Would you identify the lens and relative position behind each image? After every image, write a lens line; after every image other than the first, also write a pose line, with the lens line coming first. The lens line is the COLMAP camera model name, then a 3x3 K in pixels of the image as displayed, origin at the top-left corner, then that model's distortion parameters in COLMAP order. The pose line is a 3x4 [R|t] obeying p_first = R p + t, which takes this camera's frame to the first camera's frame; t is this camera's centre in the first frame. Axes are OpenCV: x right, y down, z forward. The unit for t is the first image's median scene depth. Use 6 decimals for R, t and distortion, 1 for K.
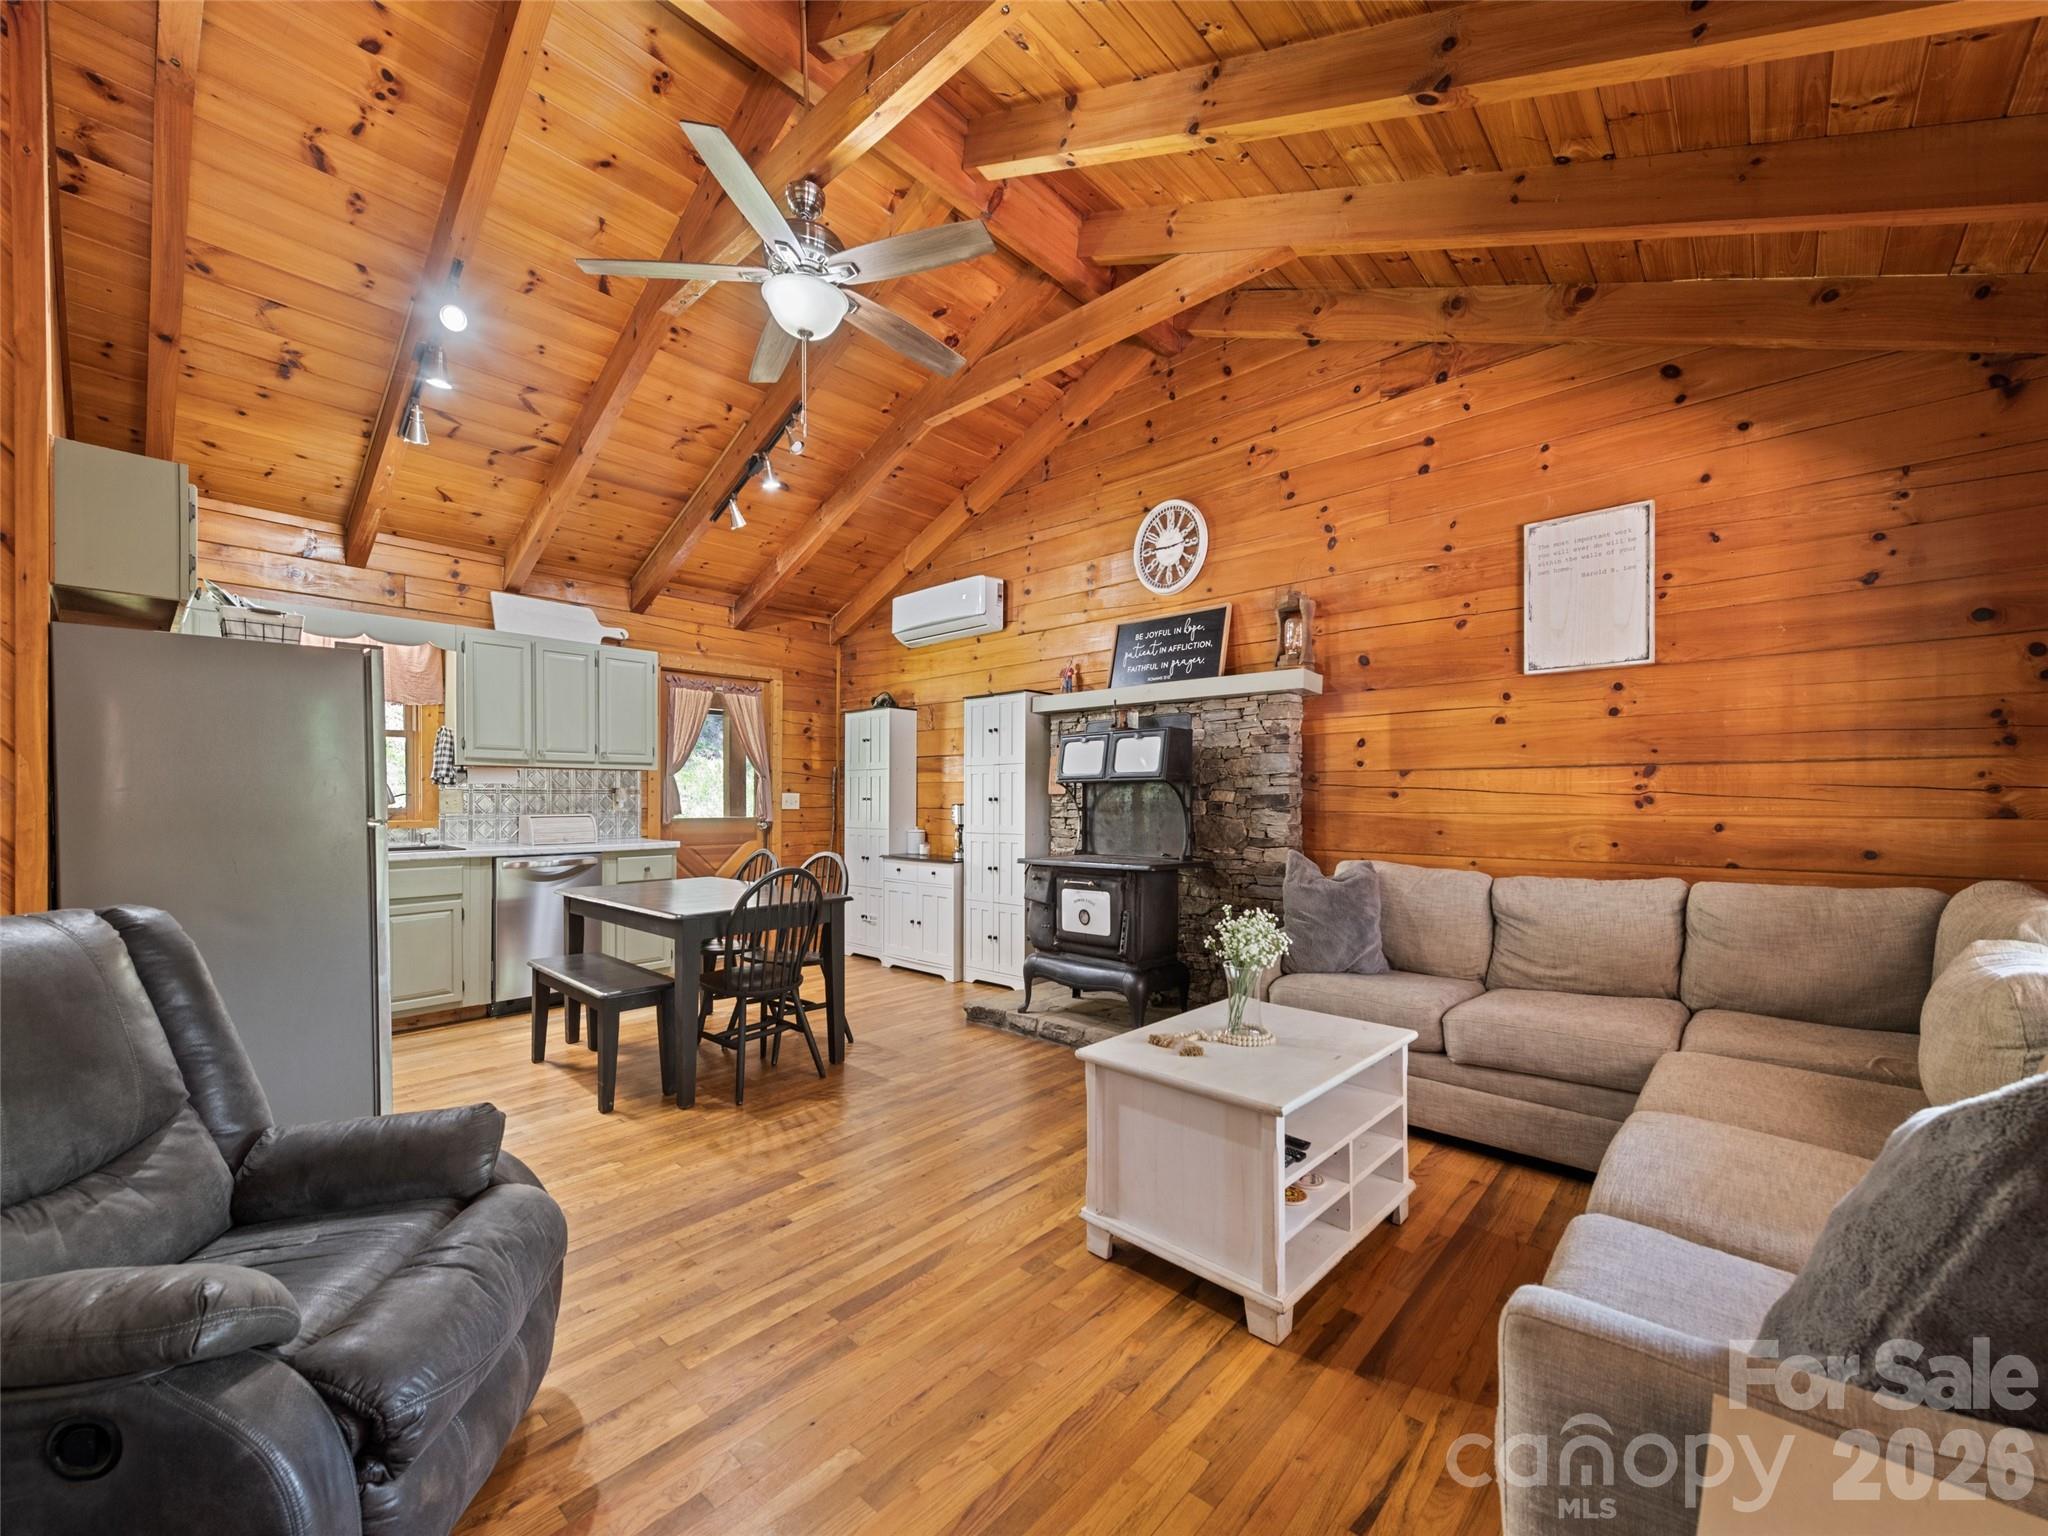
lens RADIAL K [[814.5, 0, 1029.0], [0, 814.5, 798.5], [0, 0, 1]] dist [0.015654, -0.004884]
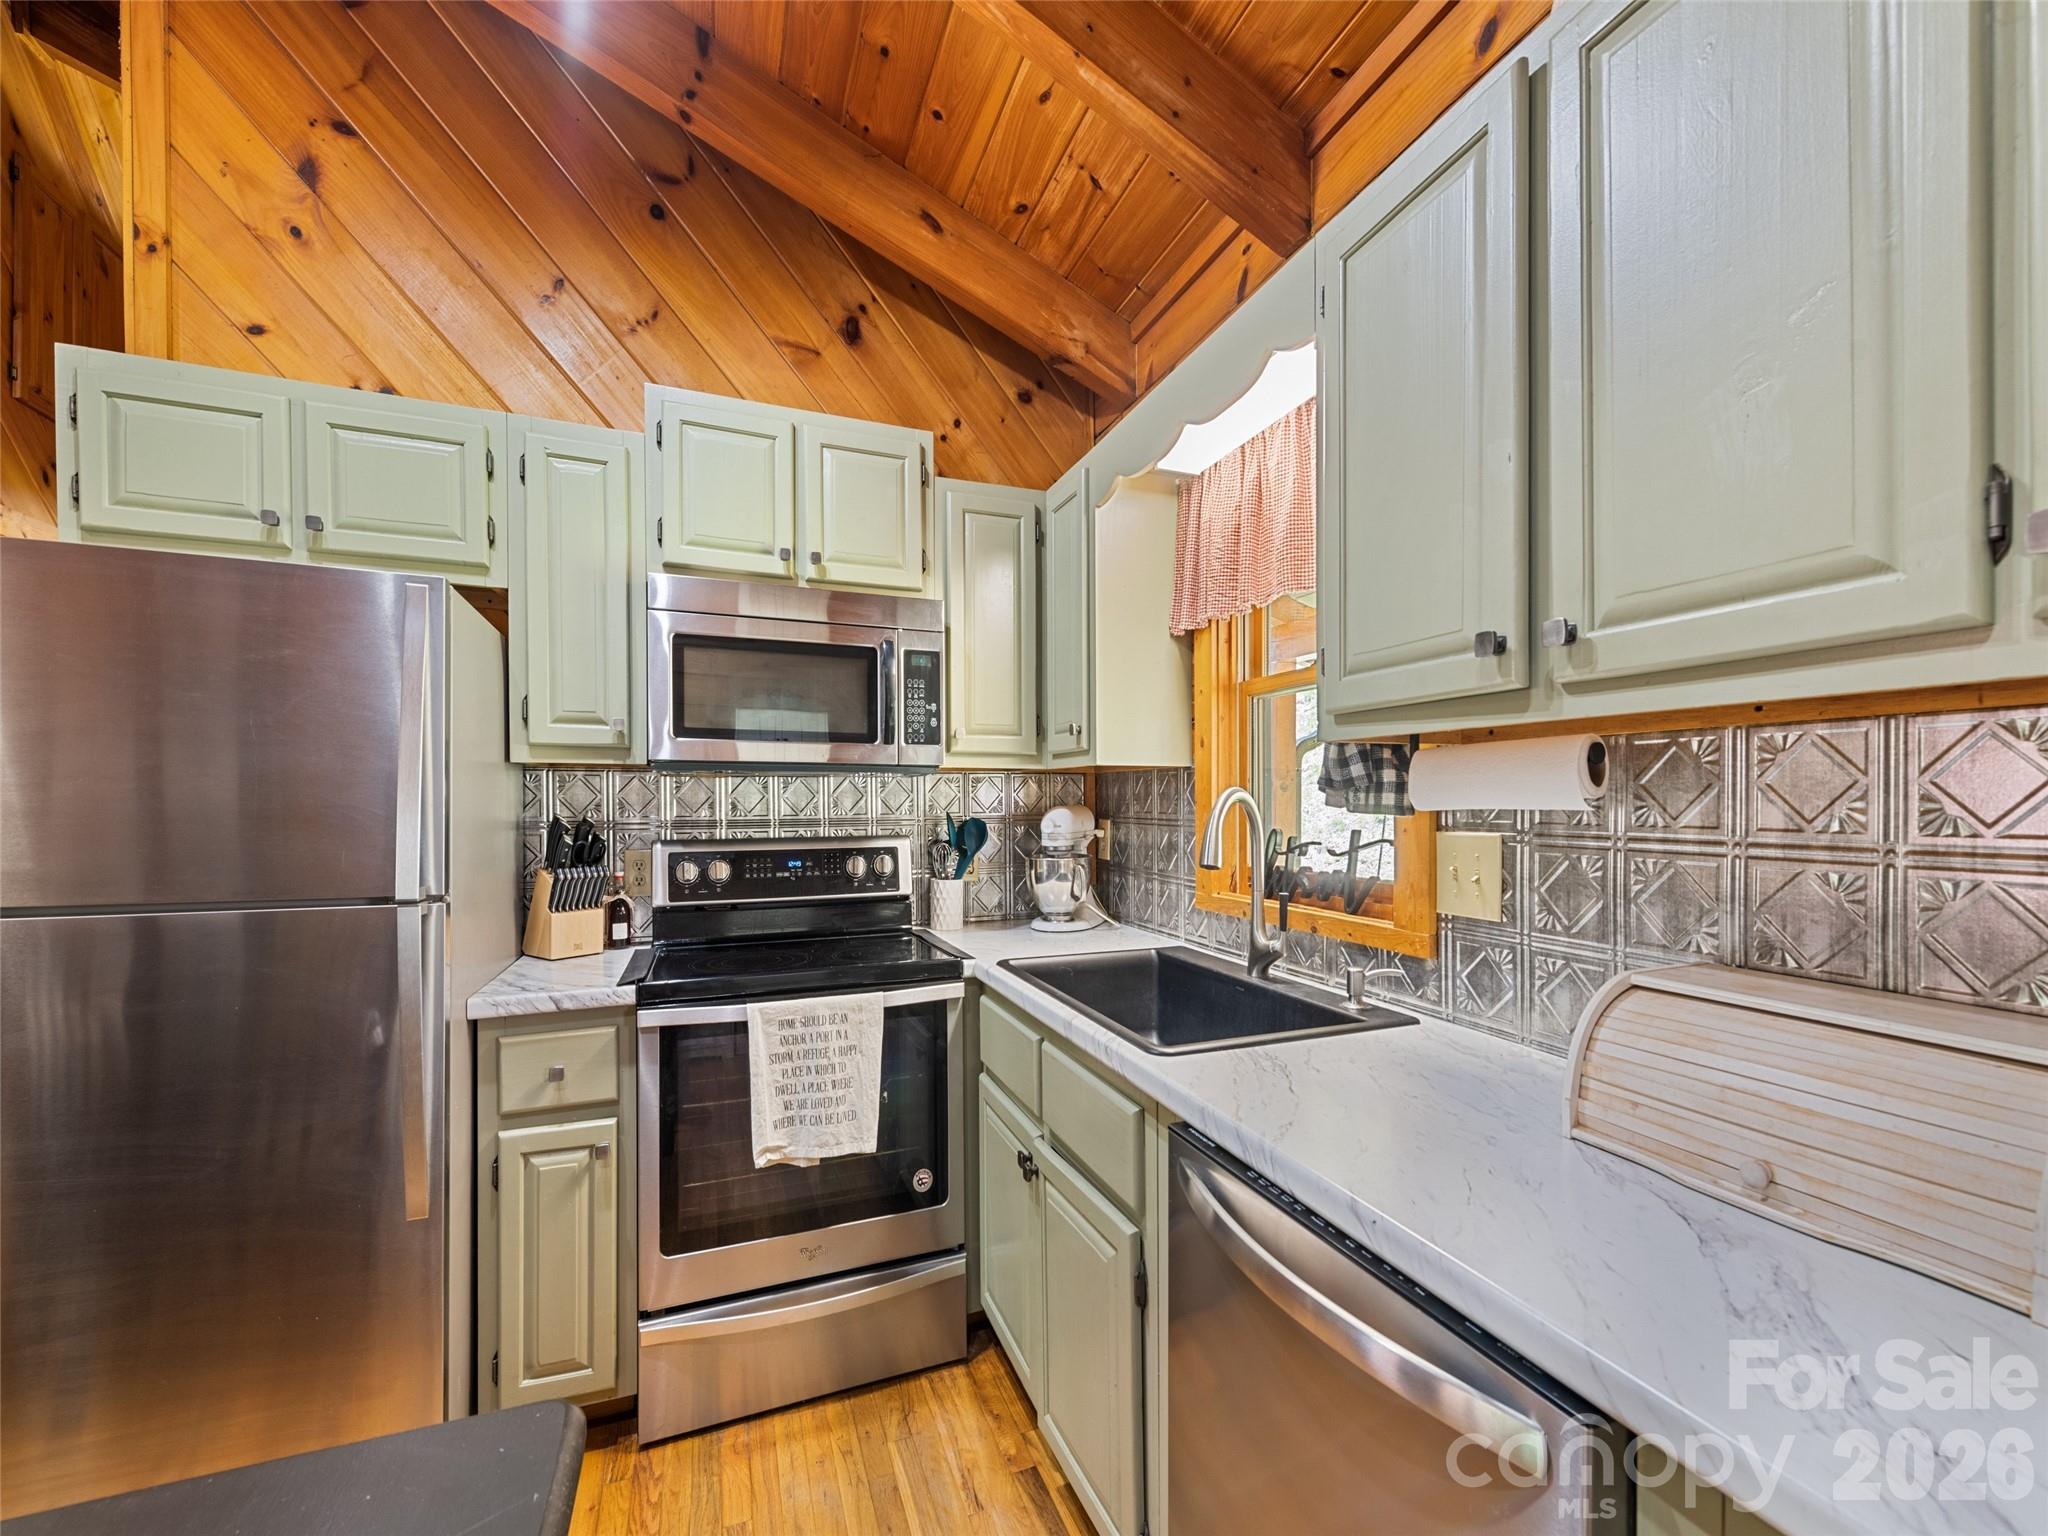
lens RADIAL K [[818.2, 0, 1031.3], [0, 818.2, 804.5], [0, 0, 1]] dist [0.018335, -0.006520]
pose [[-0.452403, 0.001891, -0.891811, -0.405100], [-0.003671, 0.999985, 0.003983, -0.021159], [0.891806, 0.005076, -0.452390, 1.035426]]
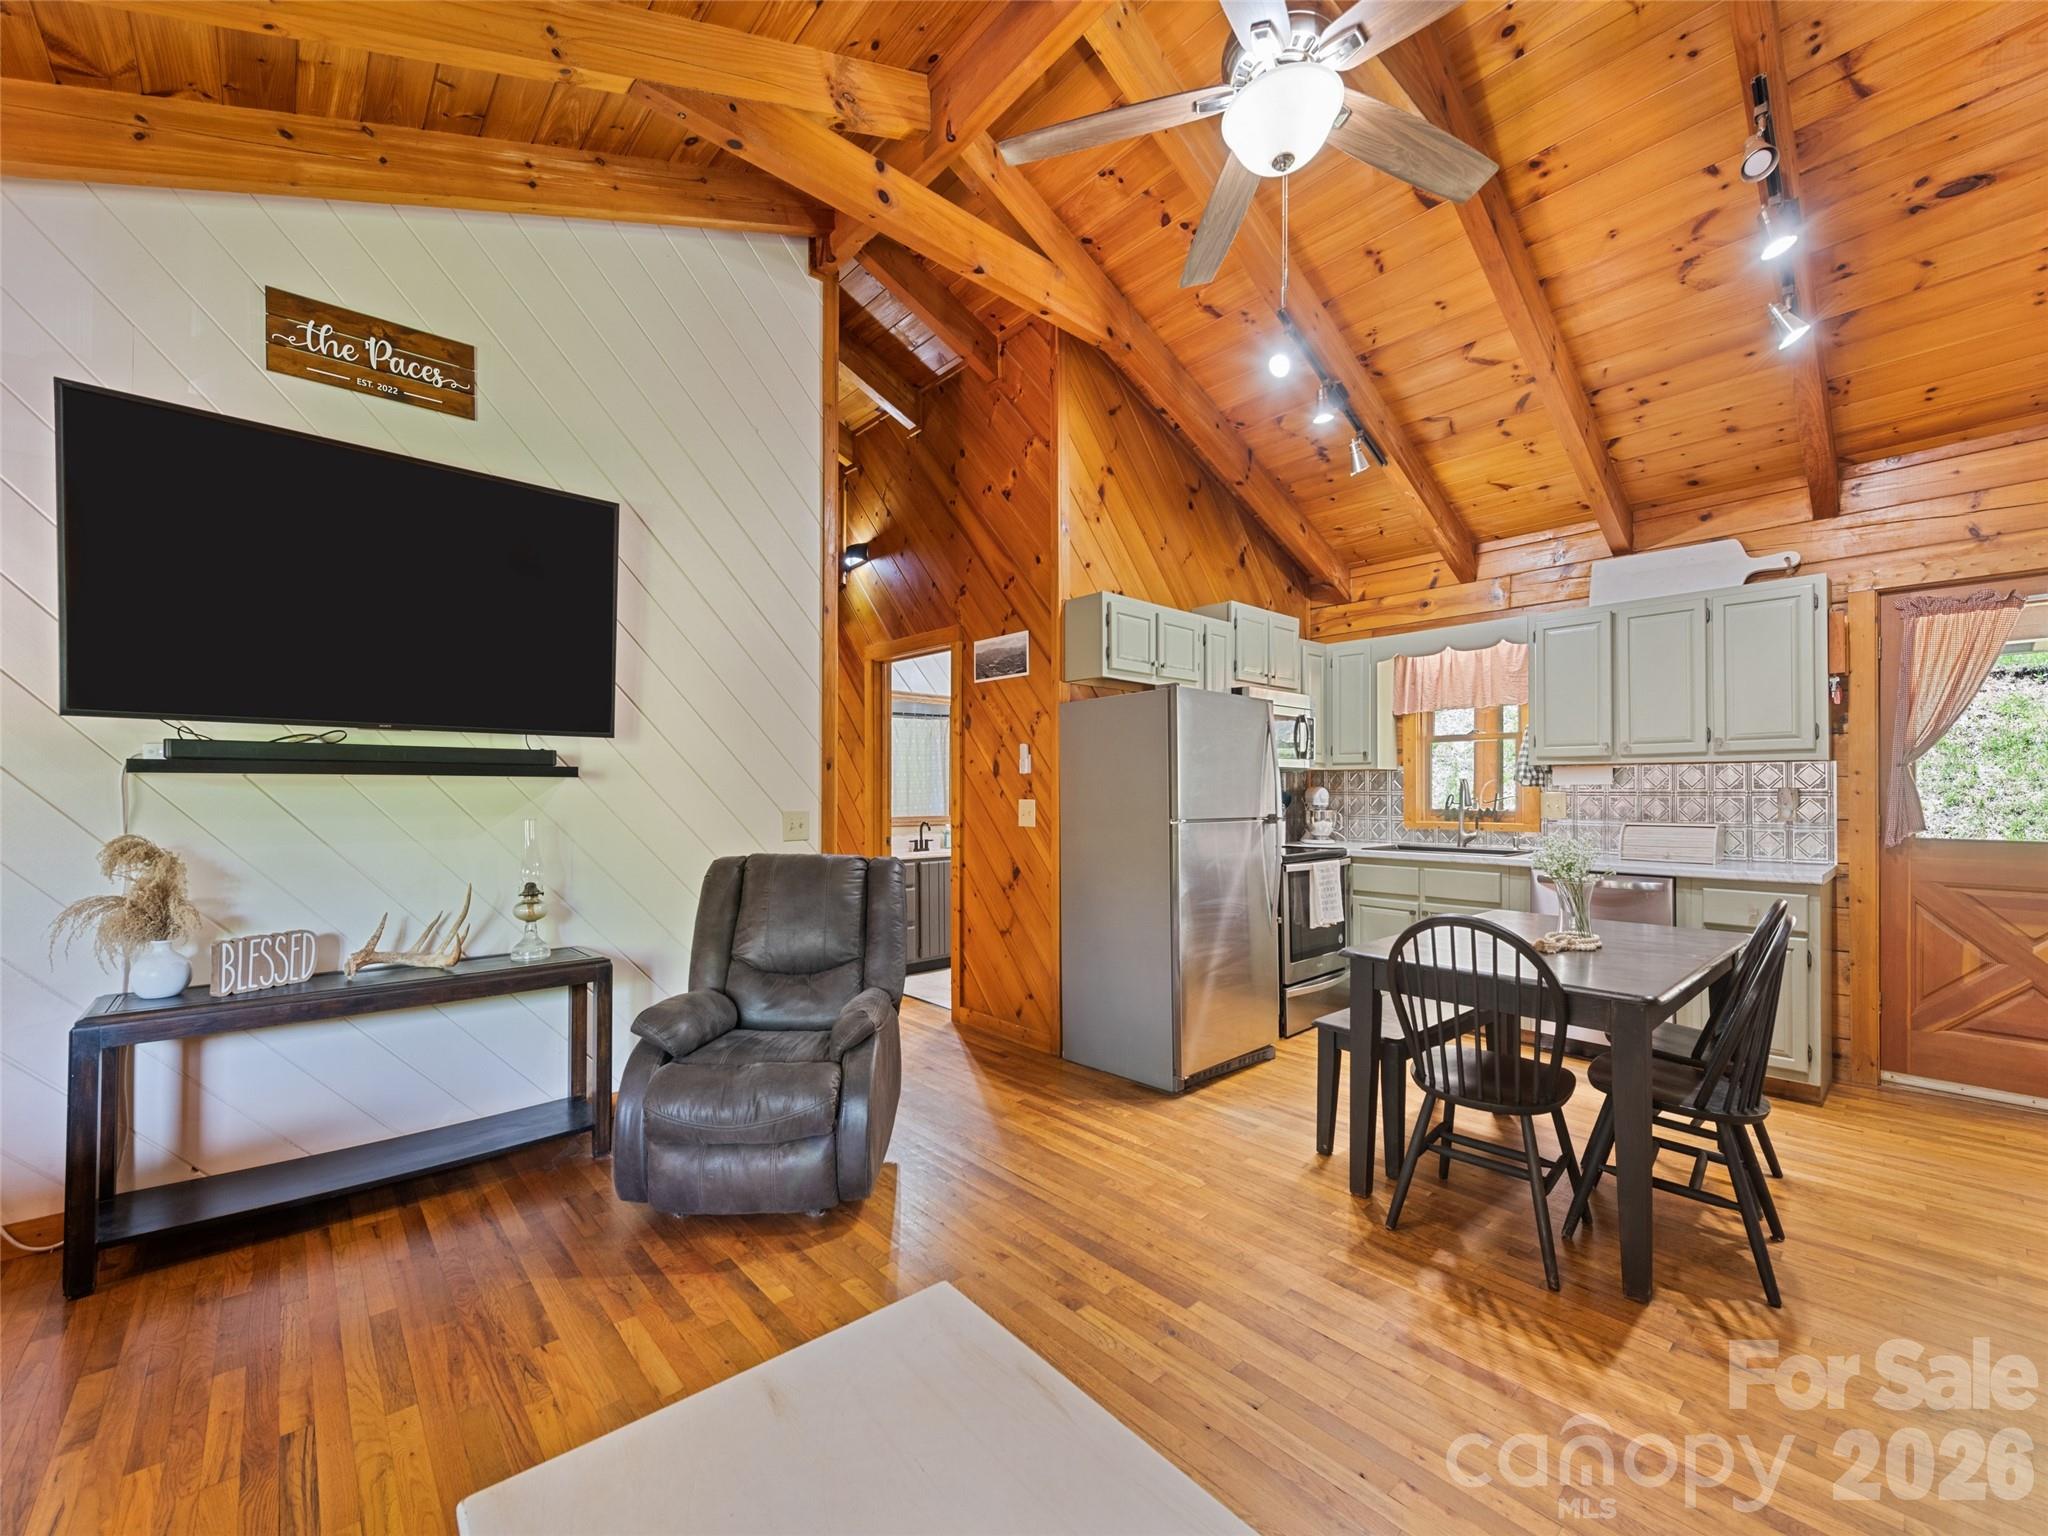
lens RADIAL K [[818.0, 0, 1029.0], [0, 818.0, 790.2], [0, 0, 1]] dist [0.014898, -0.004732]
pose [[-0.099280, -0.003561, -0.995053, 0.285714], [-0.001204, 0.999993, -0.003459, -0.008992], [0.995059, 0.000855, -0.099284, 0.525458]]
